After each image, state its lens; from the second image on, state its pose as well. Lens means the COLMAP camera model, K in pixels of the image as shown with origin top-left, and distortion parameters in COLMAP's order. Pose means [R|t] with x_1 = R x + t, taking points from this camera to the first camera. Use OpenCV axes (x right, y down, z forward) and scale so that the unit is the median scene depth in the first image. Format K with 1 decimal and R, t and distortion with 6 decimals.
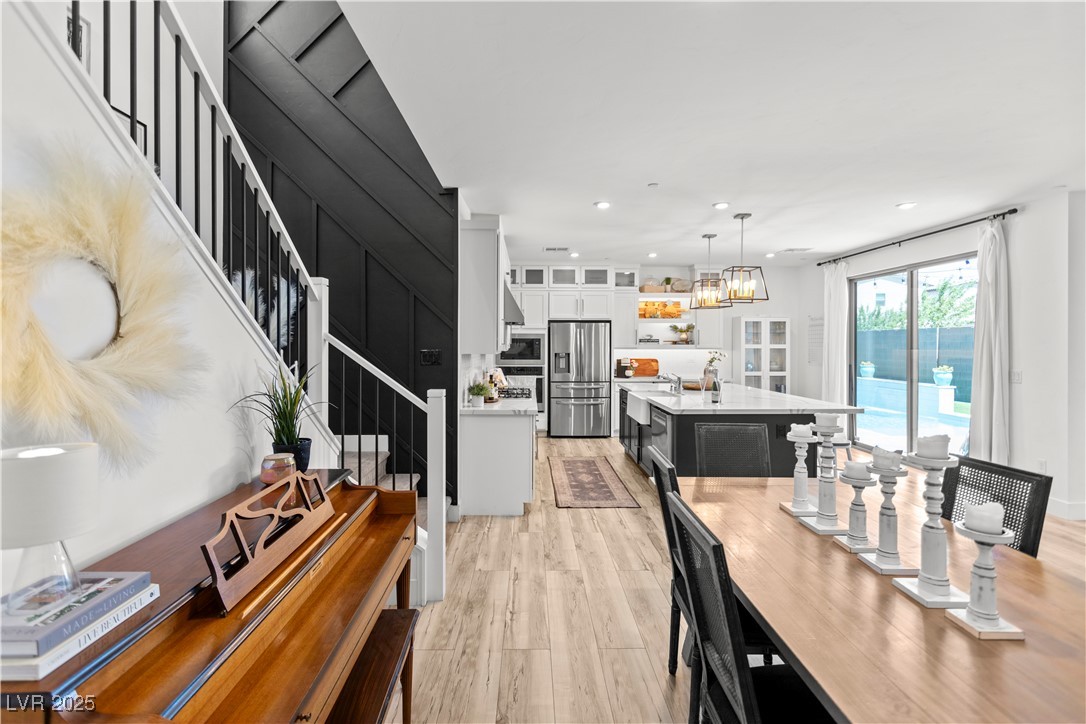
lens RADIAL K [[511.5, 0, 543.6], [0, 511.5, 345.0], [0, 0, 1]] dist [-0.001652, -0.003306]
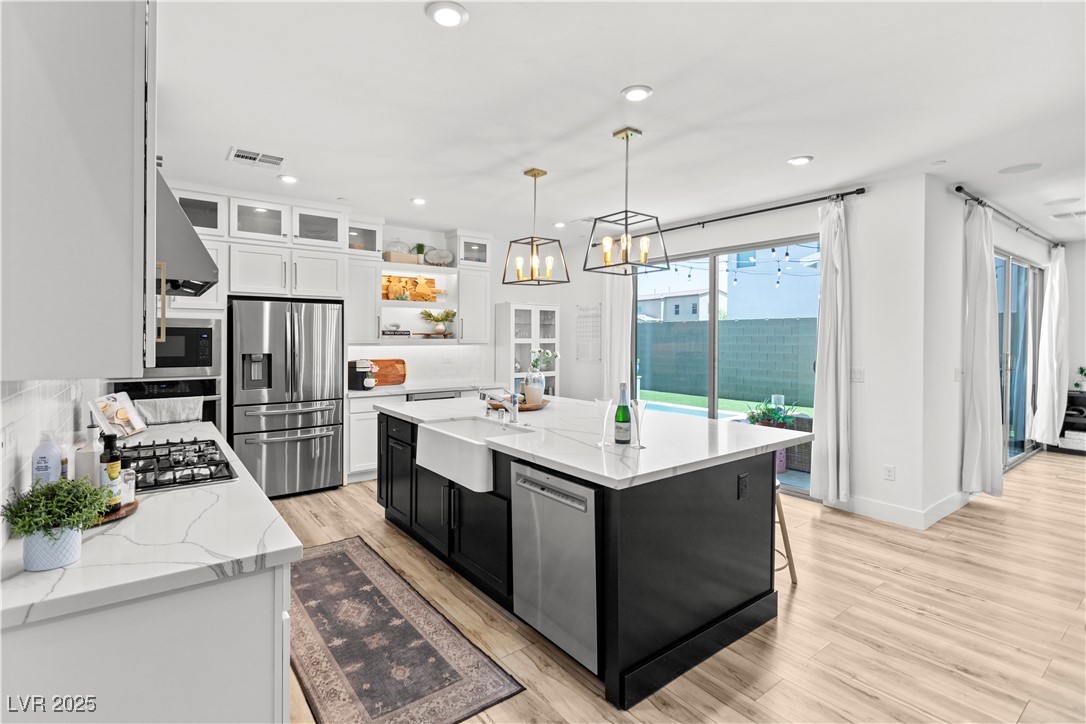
lens RADIAL K [[511.5, 0, 534.0], [0, 511.5, 340.3], [0, 0, 1]] dist [-0.001652, -0.003306]
pose [[0.813679, -0.002451, 0.581310, -0.043321], [-0.000621, 0.999987, 0.005085, -0.002222], [-0.581314, -0.004498, 0.813667, 0.352780]]
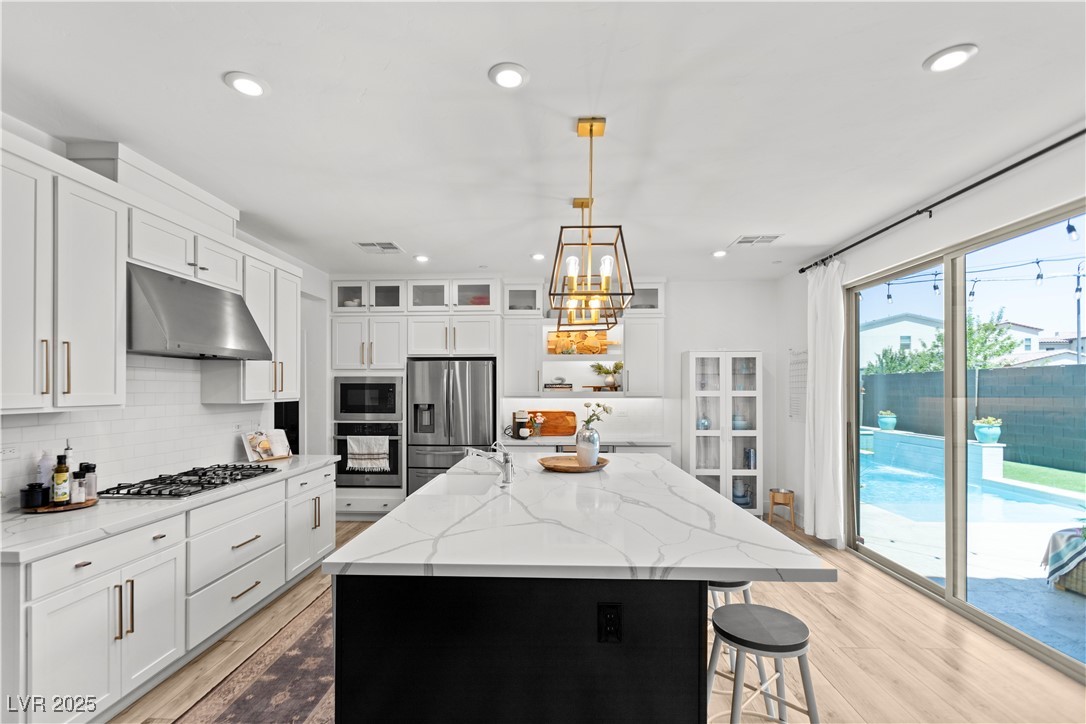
lens RADIAL K [[485.1, 0, 539.2], [0, 485.1, 389.3], [0, 0, 1]] dist [0.001444, -0.001158]
pose [[0.997929, -0.002778, -0.064261, 0.233937], [0.002544, 0.999990, -0.003716, -0.001349], [0.064271, 0.003544, 0.997926, 0.342325]]
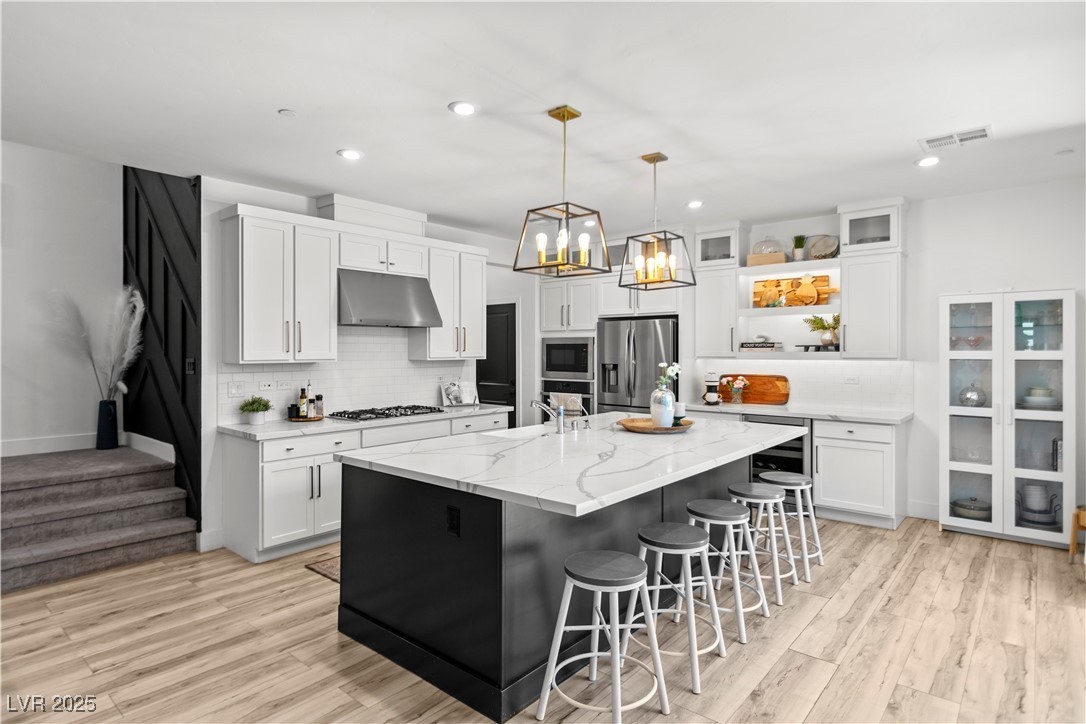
lens RADIAL K [[580.7, 0, 542.4], [0, 580.7, 350.8], [0, 0, 1]] dist [-0.003133, -0.001835]
pose [[0.748208, -0.002518, -0.663459, 0.493175], [0.000993, 0.999996, -0.002675, -0.000117], [0.663463, 0.001343, 0.748208, 0.335029]]
